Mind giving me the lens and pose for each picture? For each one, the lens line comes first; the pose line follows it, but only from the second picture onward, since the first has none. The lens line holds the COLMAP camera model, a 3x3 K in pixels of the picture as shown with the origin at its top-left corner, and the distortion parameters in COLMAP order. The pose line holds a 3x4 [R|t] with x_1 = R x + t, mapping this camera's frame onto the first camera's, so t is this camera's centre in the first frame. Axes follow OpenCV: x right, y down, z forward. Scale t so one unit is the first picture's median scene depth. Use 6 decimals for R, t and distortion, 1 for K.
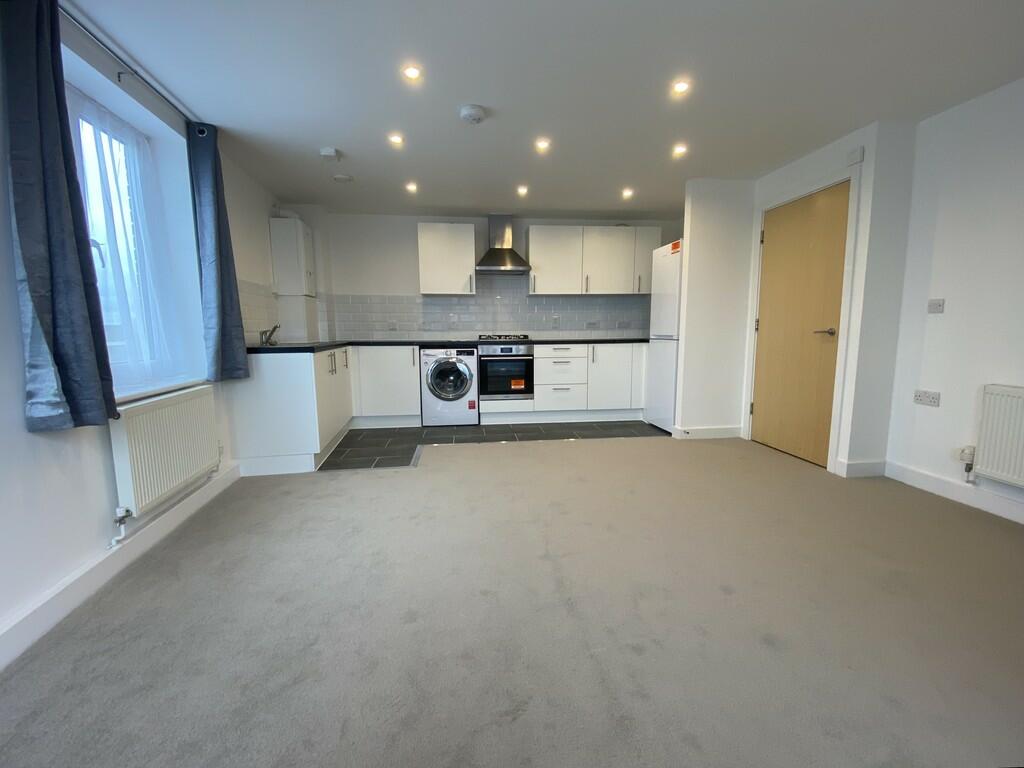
lens RADIAL K [[439.7, 0, 523.2], [0, 439.7, 386.9], [0, 0, 1]] dist [0.029625, -0.000110]
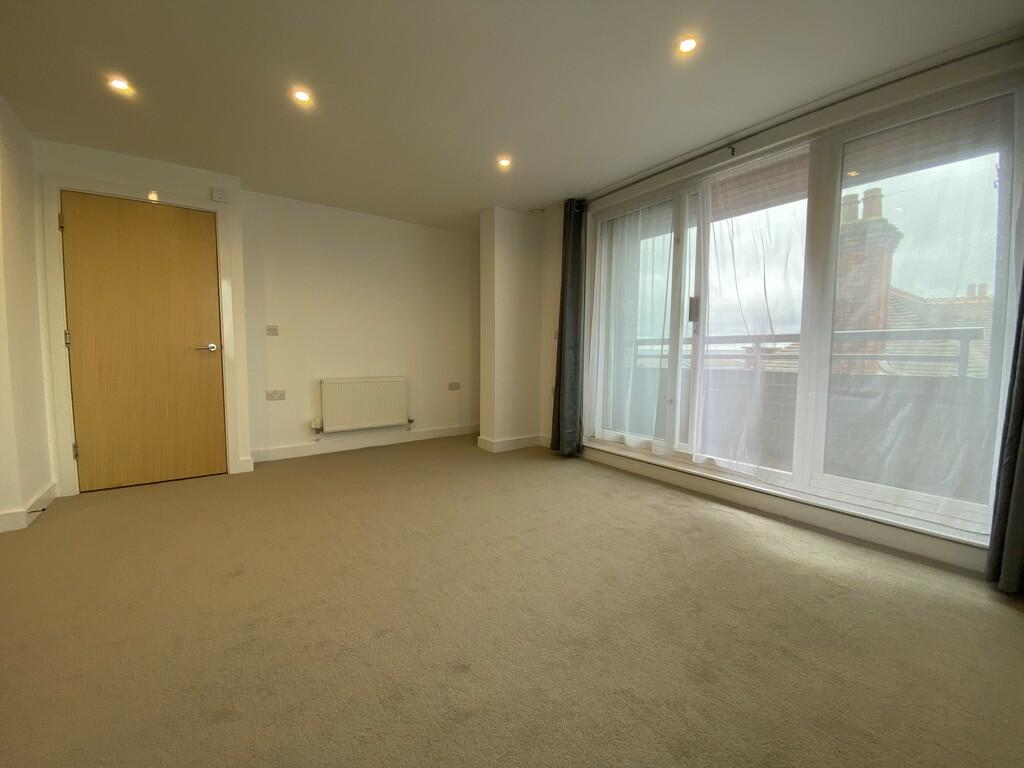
lens RADIAL K [[418.6, 0, 512.0], [0, 418.6, 384.0], [0, 0, 1]] dist [-0.001326, -0.000320]
pose [[-0.447061, -0.064108, 0.892203, -0.381827], [0.117356, 0.984603, 0.129552, -0.059034], [-0.886772, 0.162623, -0.432654, 0.577276]]
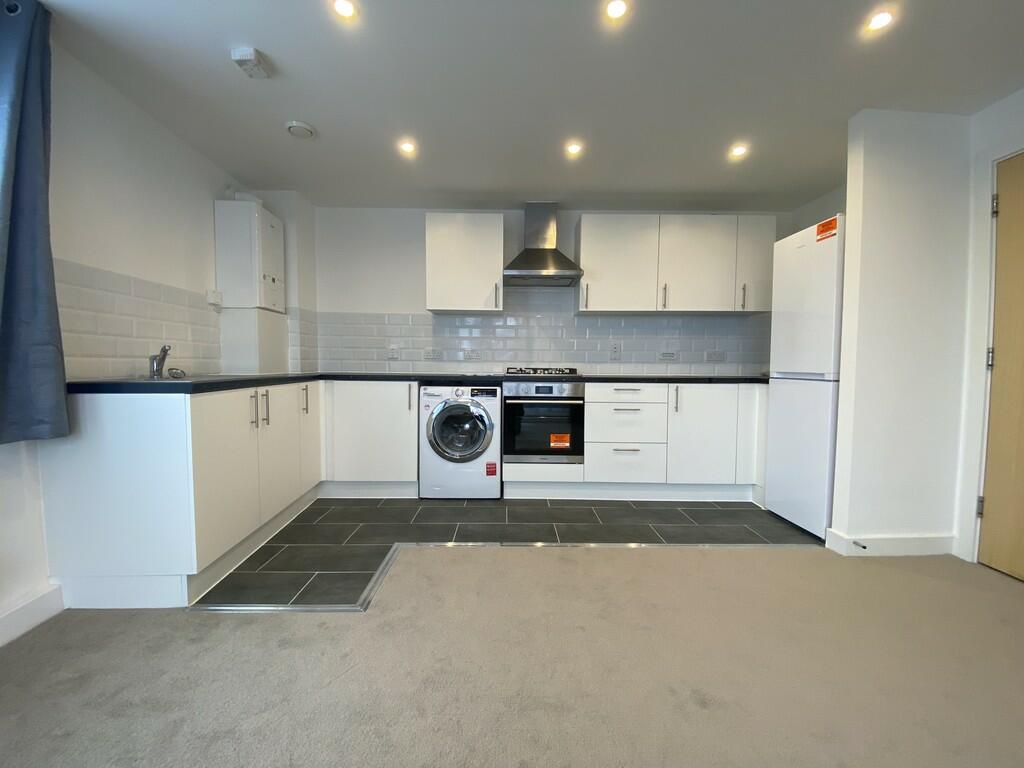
lens RADIAL K [[418.6, 0, 512.0], [0, 418.6, 384.0], [0, 0, 1]] dist [-0.001326, -0.000320]
pose [[0.991449, 0.021021, -0.128793, -0.004305], [-0.031328, 0.996419, -0.078532, -0.040675], [0.126681, 0.081896, 0.988557, 0.355048]]
